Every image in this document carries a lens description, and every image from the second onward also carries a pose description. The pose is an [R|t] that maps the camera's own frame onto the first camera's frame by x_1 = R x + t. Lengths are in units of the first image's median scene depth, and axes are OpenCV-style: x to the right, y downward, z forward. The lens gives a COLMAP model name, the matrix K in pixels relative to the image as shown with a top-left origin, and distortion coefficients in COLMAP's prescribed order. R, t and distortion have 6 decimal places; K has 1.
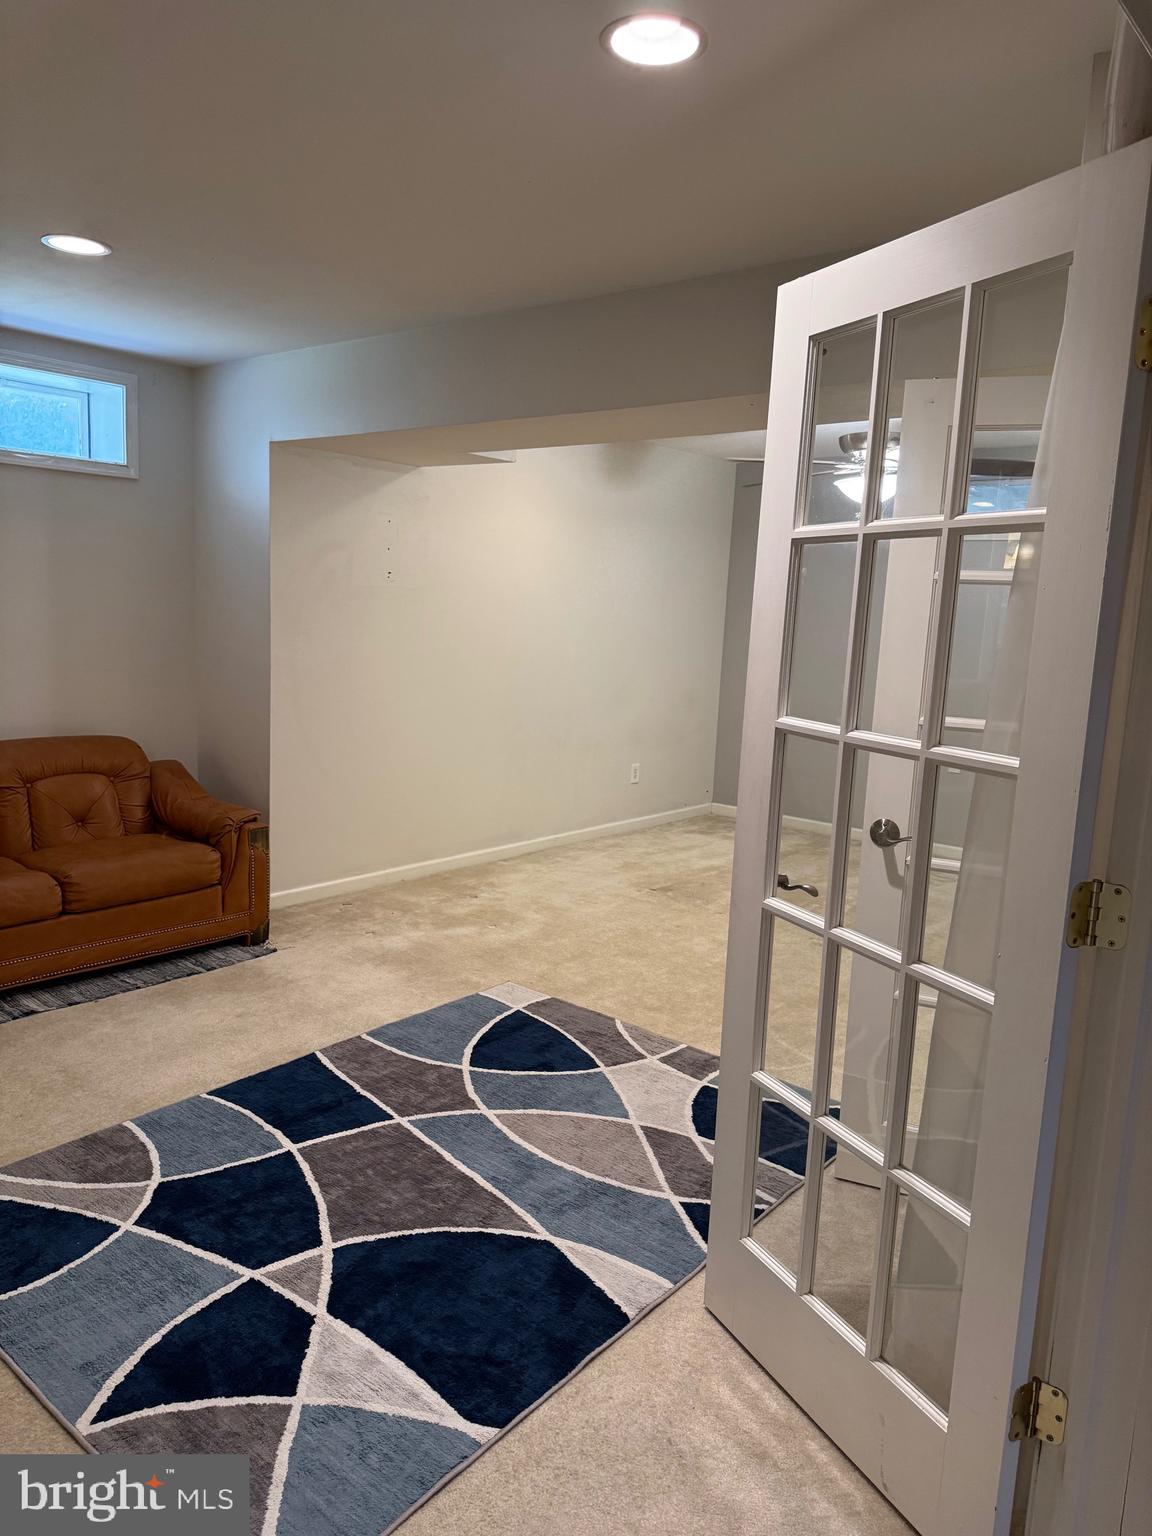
lens RADIAL K [[1062.7, 0, 586.3], [0, 1062.7, 767.5], [0, 0, 1]] dist [-0.001188, -0.031767]
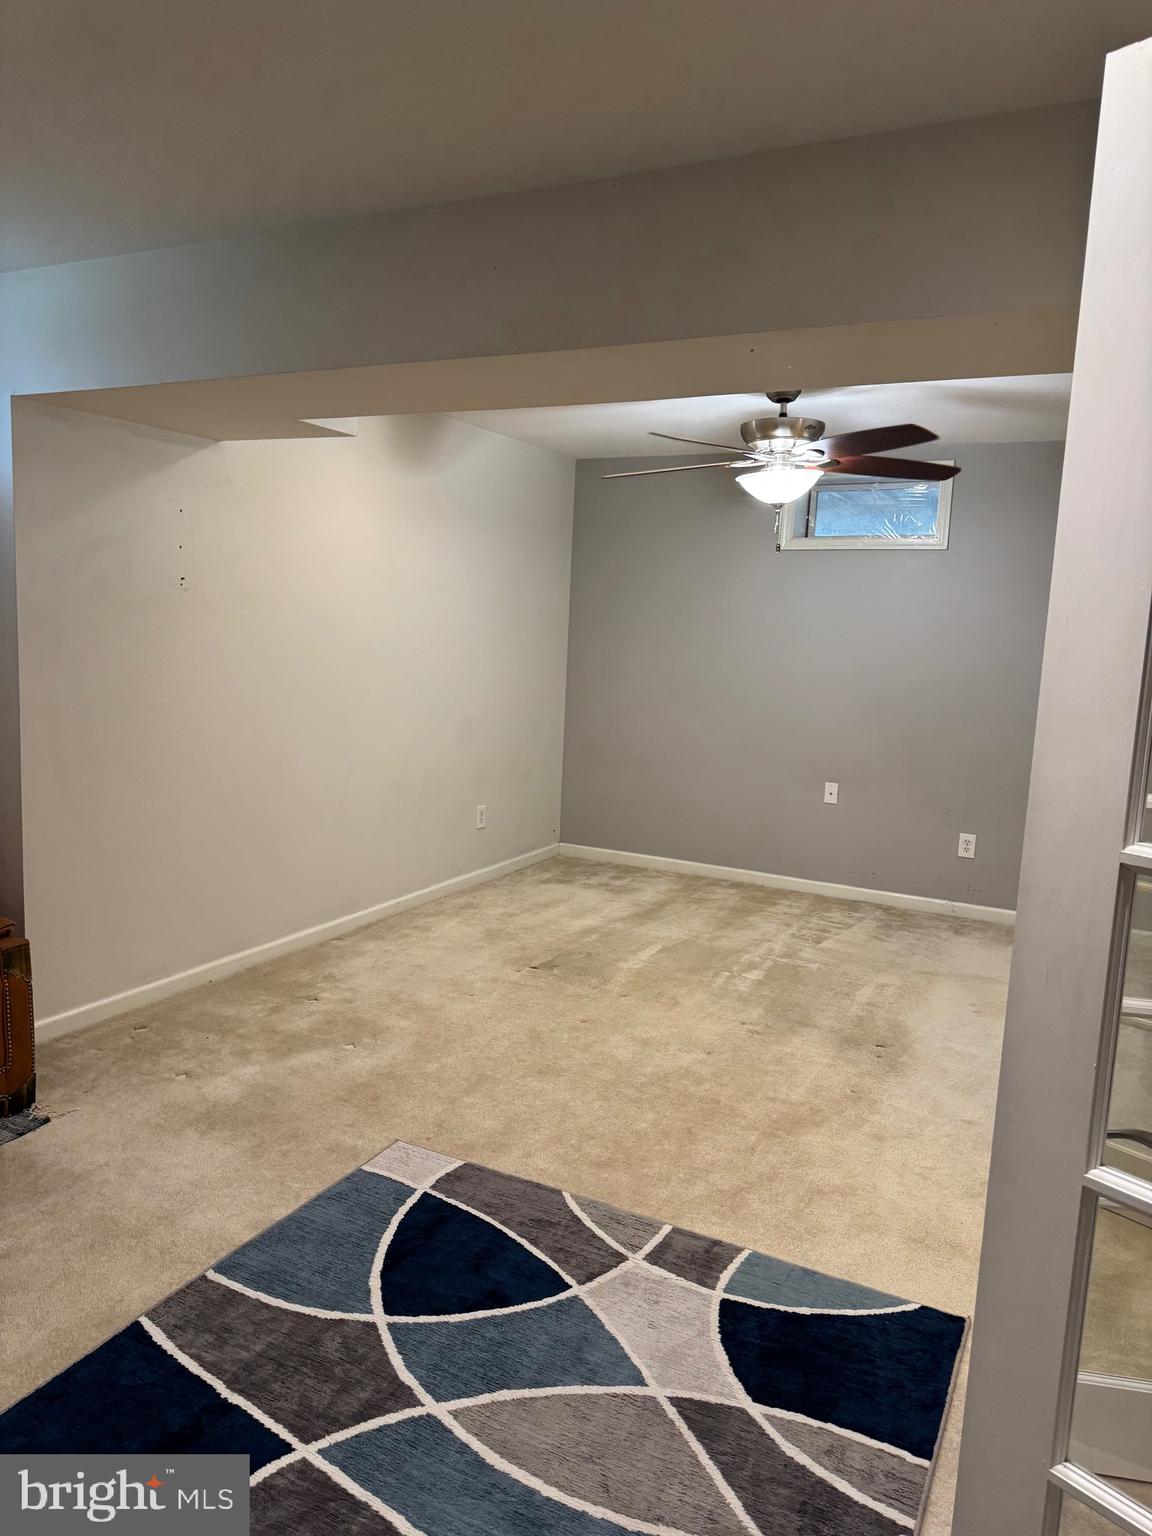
lens RADIAL K [[1062.7, 0, 570.5], [0, 1062.7, 761.1], [0, 0, 1]] dist [-0.001188, -0.031767]
pose [[0.975777, -0.037562, 0.215520, -0.107636], [0.039179, 0.999227, -0.003234, -0.053820], [-0.215232, 0.011600, 0.976494, 0.266624]]
